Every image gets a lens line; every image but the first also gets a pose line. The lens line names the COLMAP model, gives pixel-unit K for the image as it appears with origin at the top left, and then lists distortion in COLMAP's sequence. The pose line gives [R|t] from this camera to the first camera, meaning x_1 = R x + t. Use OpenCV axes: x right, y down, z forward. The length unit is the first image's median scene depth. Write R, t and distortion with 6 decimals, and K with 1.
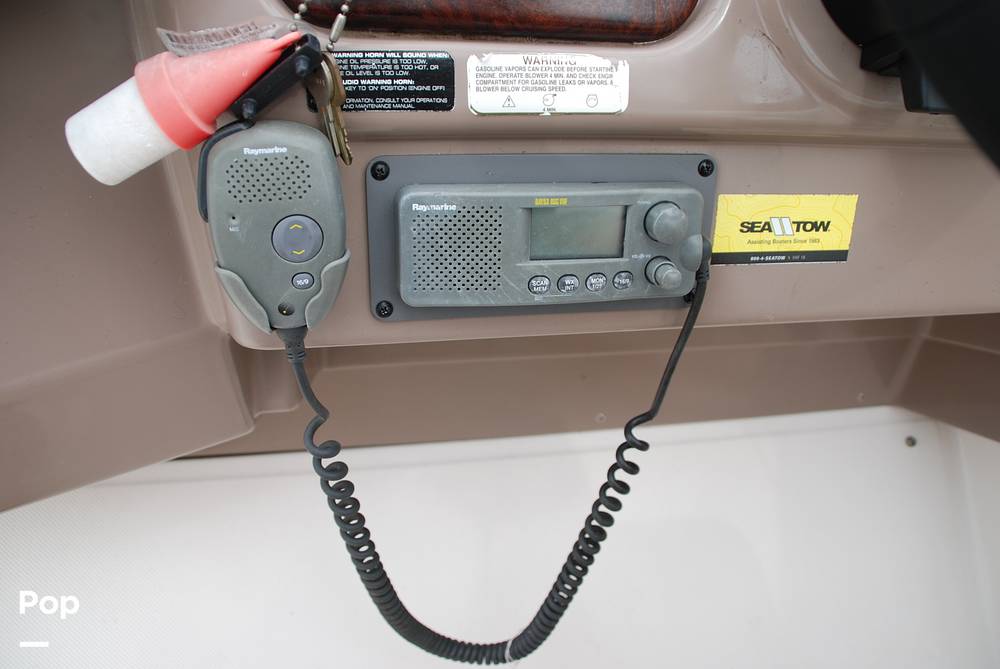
lens RADIAL K [[771.4, 0, 496.6], [0, 771.4, 350.6], [0, 0, 1]] dist [-0.166917, 0.092631]
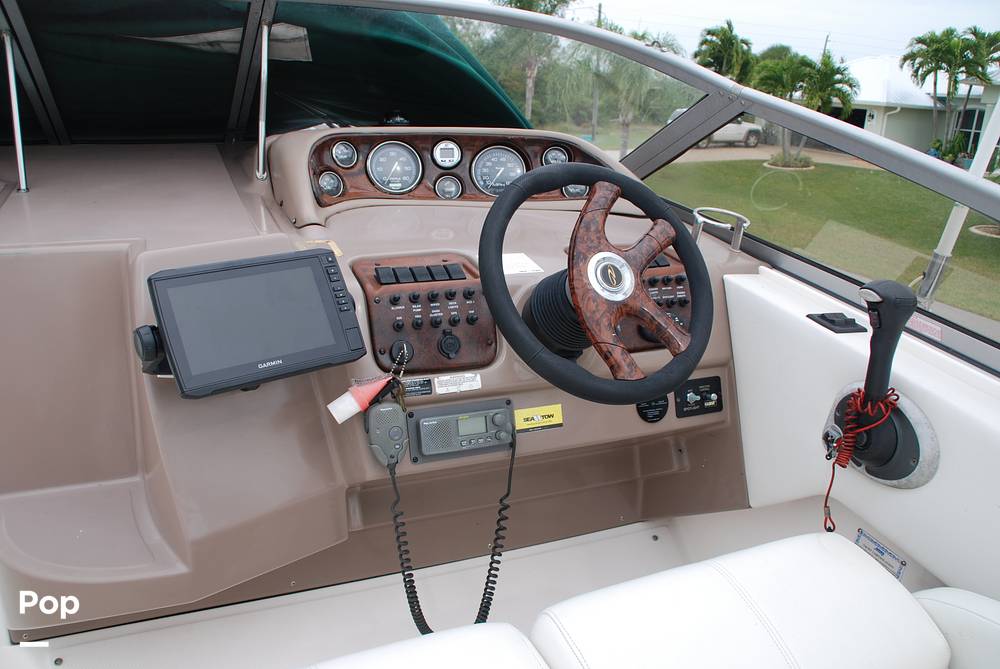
lens RADIAL K [[771.4, 0, 496.6], [0, 771.4, 350.6], [0, 0, 1]] dist [-0.166917, 0.092631]
pose [[0.969496, -0.112022, 0.218010, -0.512156], [0.187140, 0.912713, -0.363226, 0.822451], [-0.158291, 0.392944, 0.905836, -2.275576]]
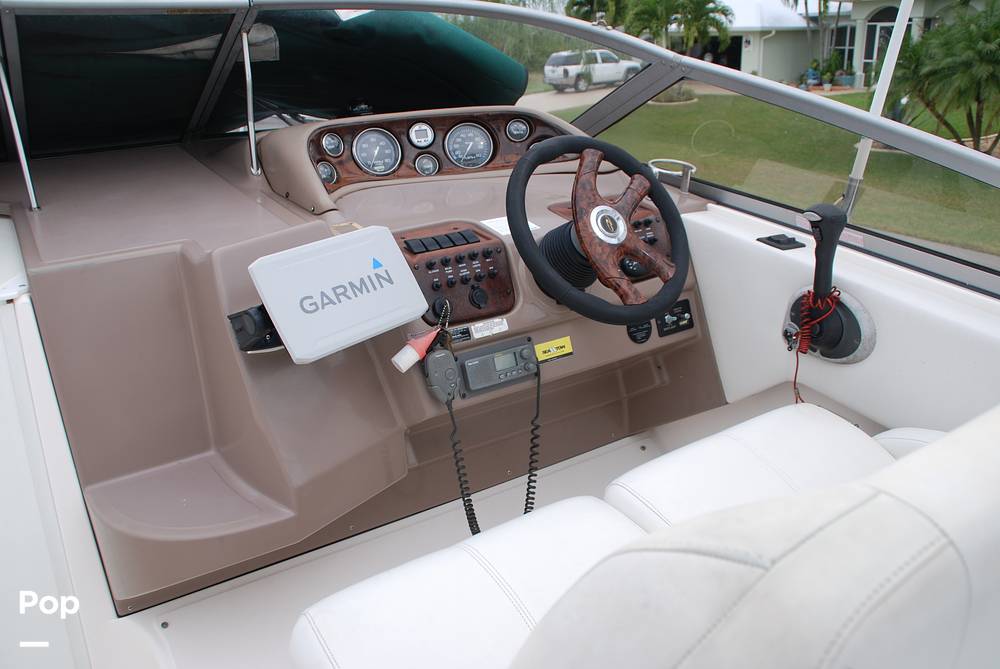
lens RADIAL K [[800.3, 0, 502.1], [0, 800.3, 347.1], [0, 0, 1]] dist [-0.127243, 0.010709]
pose [[0.910123, -0.244731, 0.334340, -1.369175], [0.348029, 0.889409, -0.296355, 1.067174], [-0.224838, 0.386080, 0.894645, -2.910510]]
